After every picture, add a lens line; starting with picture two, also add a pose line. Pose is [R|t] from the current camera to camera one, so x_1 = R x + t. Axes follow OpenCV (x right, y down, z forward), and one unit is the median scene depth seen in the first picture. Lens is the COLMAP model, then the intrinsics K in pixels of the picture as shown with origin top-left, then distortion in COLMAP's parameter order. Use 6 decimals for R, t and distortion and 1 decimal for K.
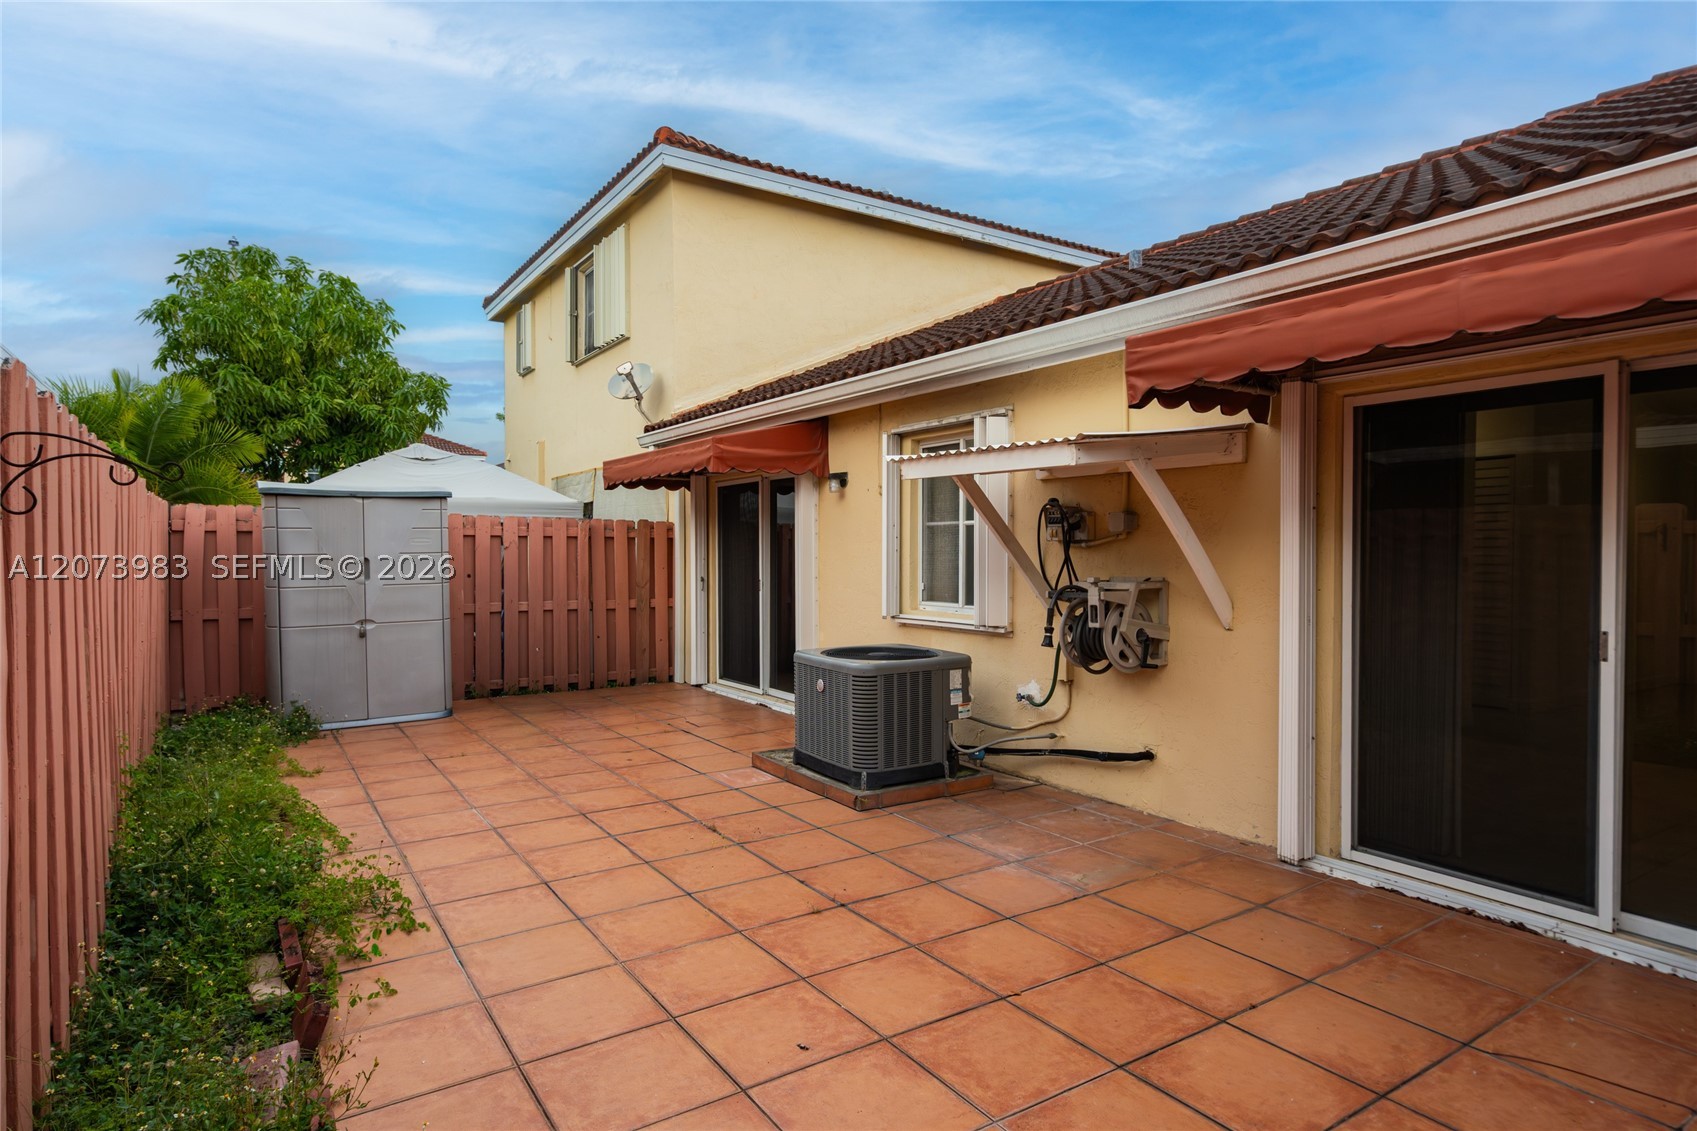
lens RADIAL K [[924.8, 0, 848.5], [0, 924.8, 565.5], [0, 0, 1]] dist [0.019965, 0.000881]
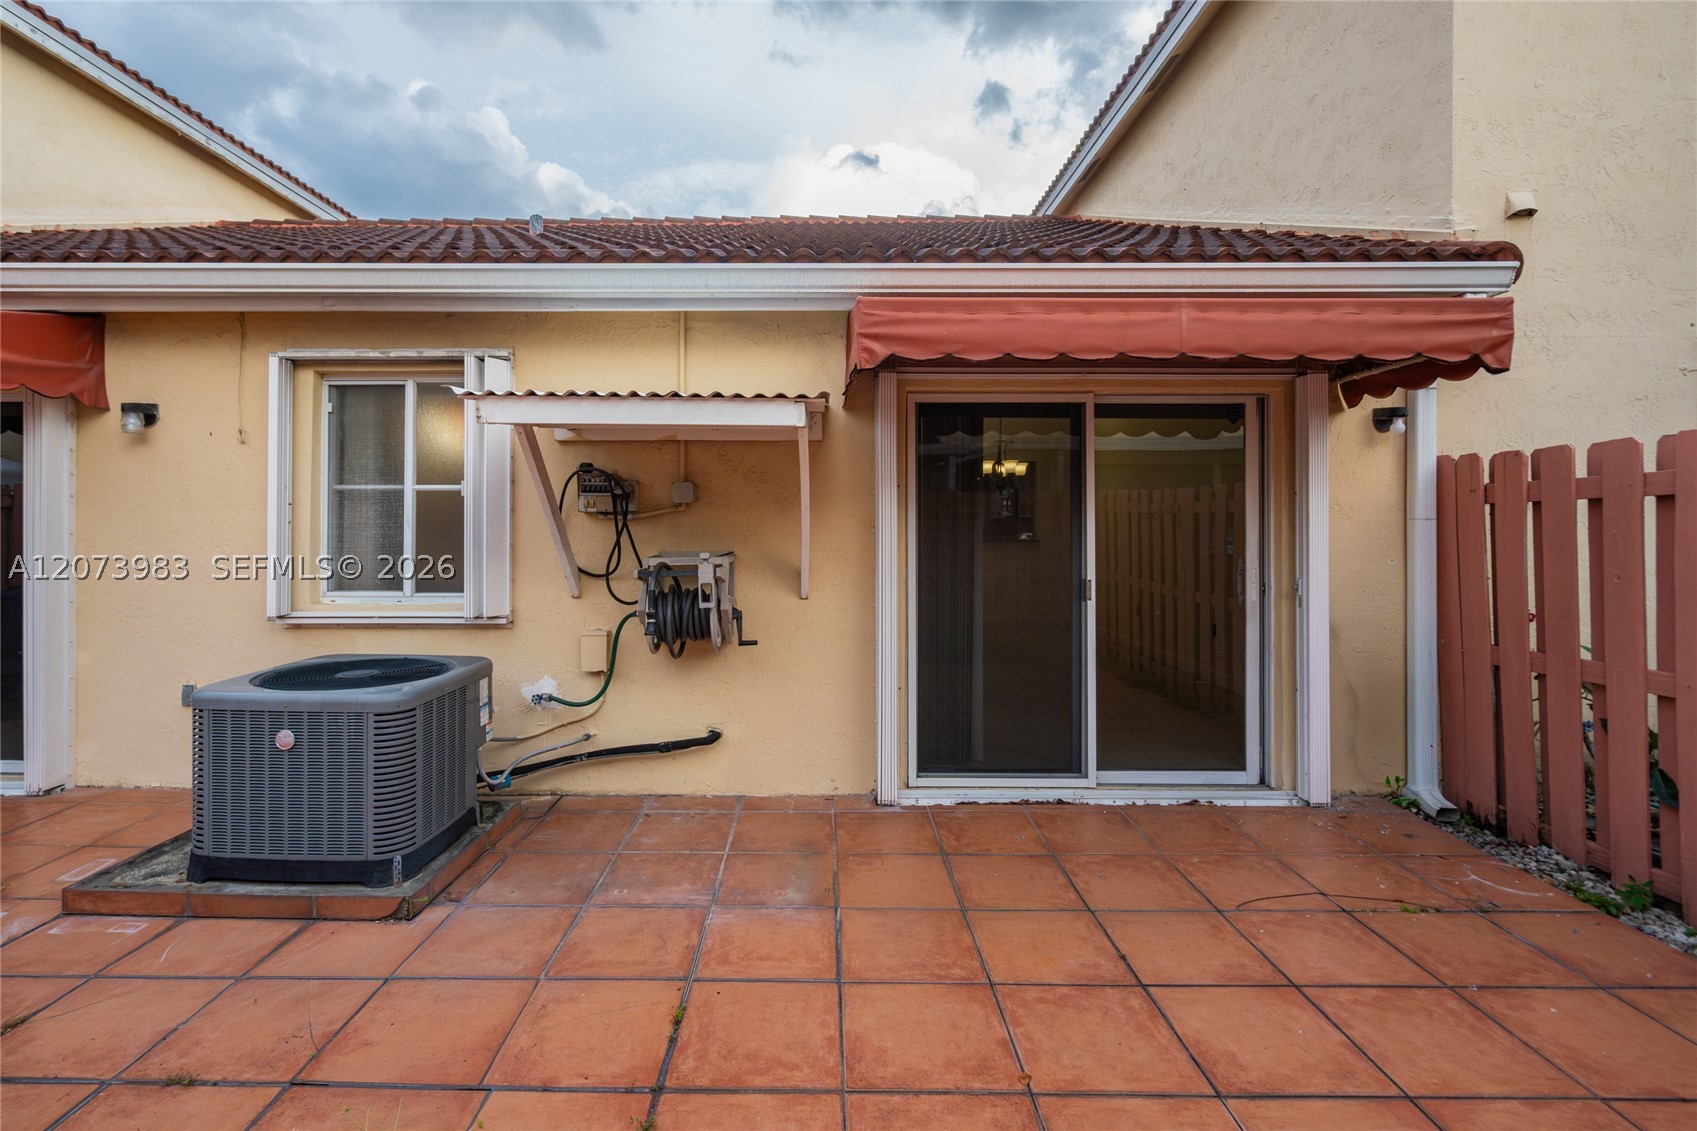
lens RADIAL K [[774.9, 0, 845.3], [0, 774.9, 514.9], [0, 0, 1]] dist [-0.000369, 0.000639]
pose [[0.570133, 0.009281, 0.821500, -0.261109], [0.013025, 0.999708, -0.020334, -0.006208], [-0.821449, 0.022293, 0.569846, 0.419185]]
